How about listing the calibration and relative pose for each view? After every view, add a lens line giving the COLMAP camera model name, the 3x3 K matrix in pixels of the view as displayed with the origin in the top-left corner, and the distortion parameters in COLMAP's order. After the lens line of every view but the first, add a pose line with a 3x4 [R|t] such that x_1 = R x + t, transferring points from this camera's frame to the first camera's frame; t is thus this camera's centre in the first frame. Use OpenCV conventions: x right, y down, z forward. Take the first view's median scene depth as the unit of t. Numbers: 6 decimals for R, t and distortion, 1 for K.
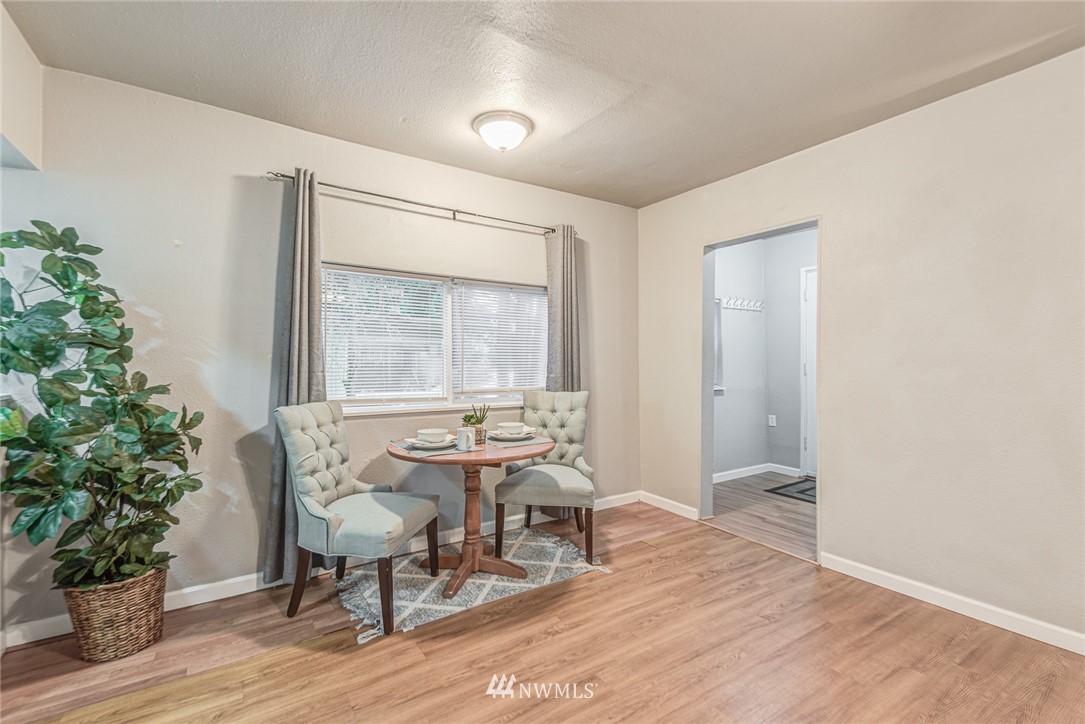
lens RADIAL K [[462.0, 0, 565.5], [0, 462.0, 362.2], [0, 0, 1]] dist [-0.002219, 0.000122]
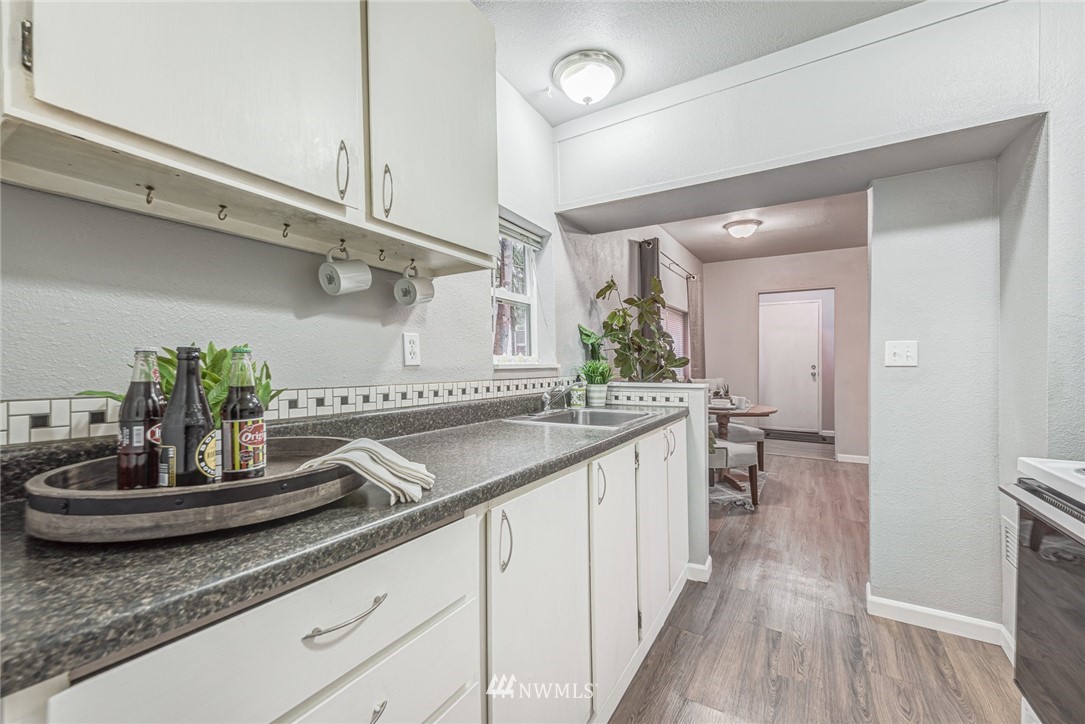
lens RADIAL K [[445.1, 0, 546.6], [0, 445.1, 364.9], [0, 0, 1]] dist [0.001065, -0.000178]
pose [[0.909123, -0.008676, 0.416437, -1.765135], [0.005919, 0.999951, 0.007912, 0.001864], [-0.416486, -0.004728, 0.909130, -0.264976]]
